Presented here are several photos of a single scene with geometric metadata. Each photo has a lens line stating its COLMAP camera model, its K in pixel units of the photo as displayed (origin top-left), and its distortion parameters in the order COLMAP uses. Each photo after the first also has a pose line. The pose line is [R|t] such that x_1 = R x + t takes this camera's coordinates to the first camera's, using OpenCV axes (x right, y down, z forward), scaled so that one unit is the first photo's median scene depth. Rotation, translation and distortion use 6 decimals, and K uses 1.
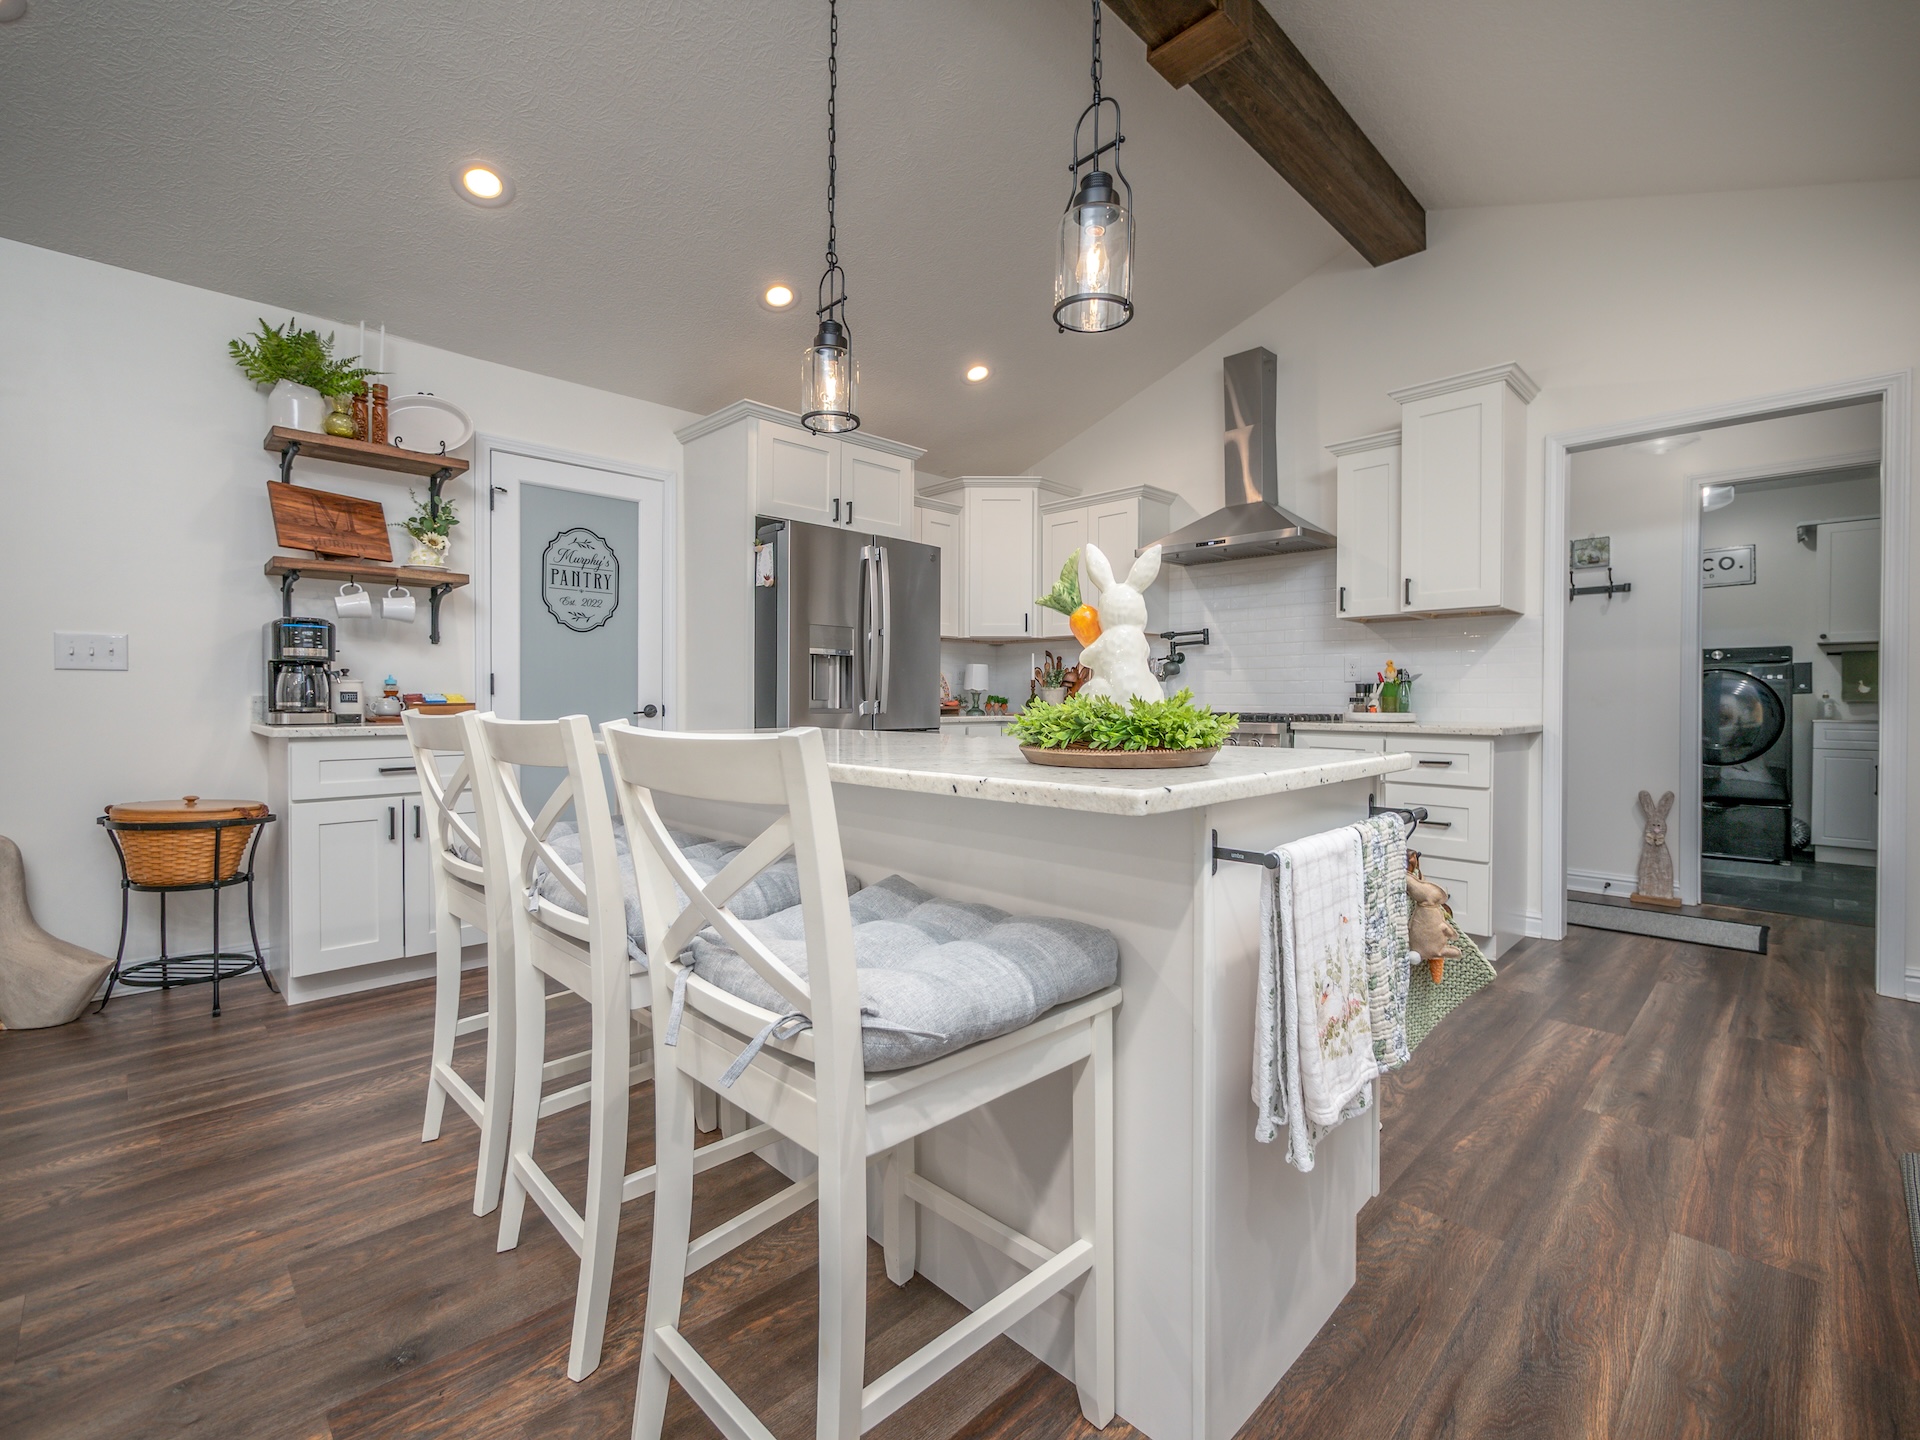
lens RADIAL K [[828.3, 0, 957.8], [0, 828.3, 710.2], [0, 0, 1]] dist [-0.019876, 0.001508]
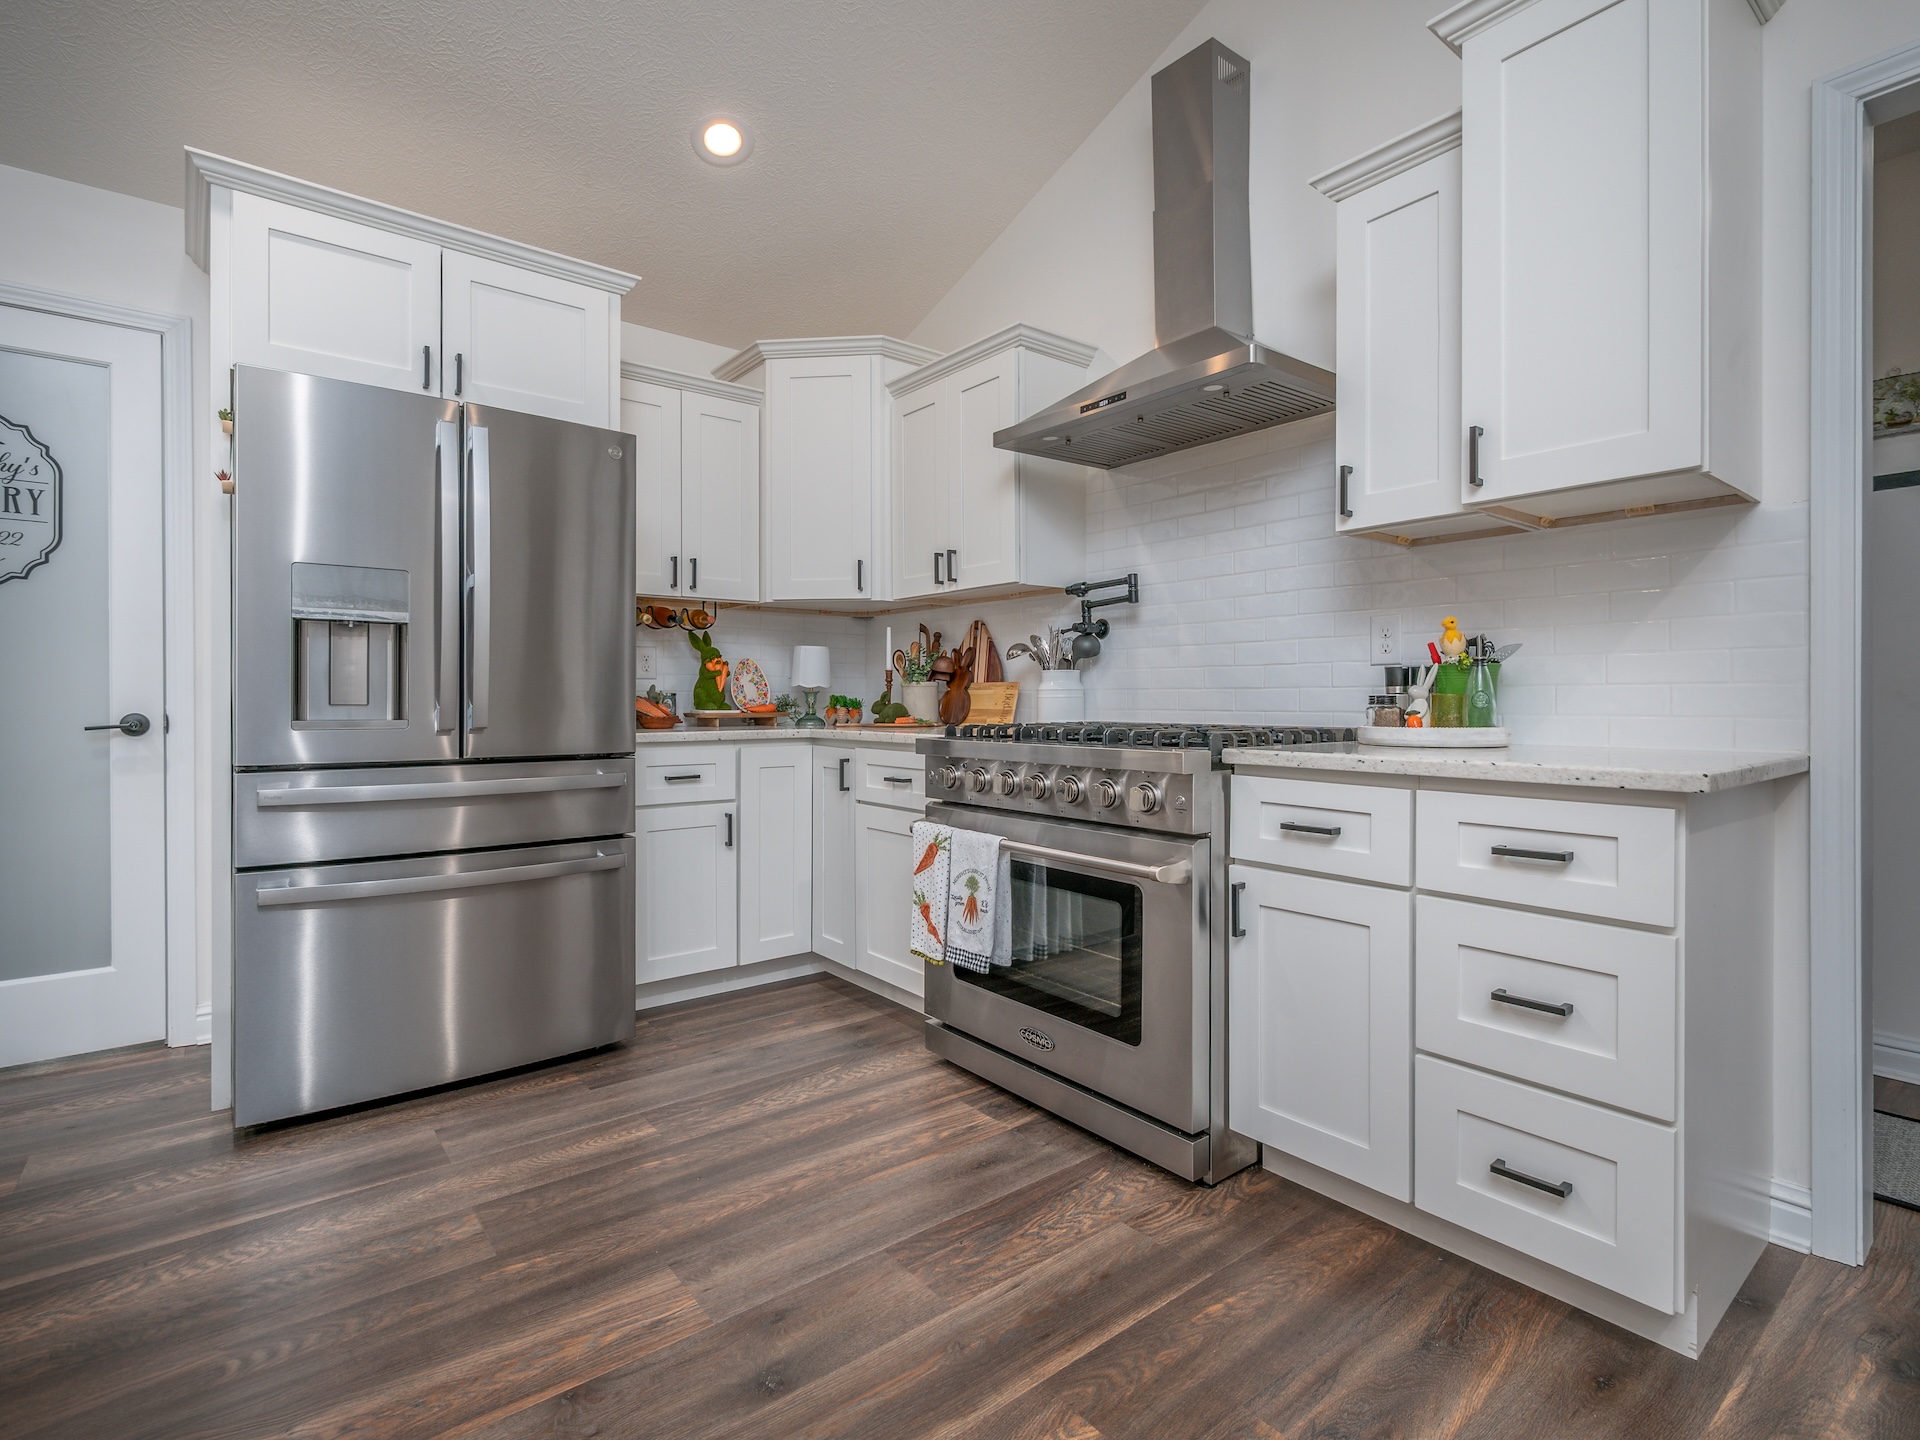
lens RADIAL K [[923.7, 0, 958.8], [0, 923.7, 703.6], [0, 0, 1]] dist [-0.003086, -0.000862]
pose [[0.995533, -0.004329, -0.094311, 0.284719], [0.003372, 0.999941, -0.010304, -0.005567], [0.094350, 0.009940, 0.995489, 0.431013]]
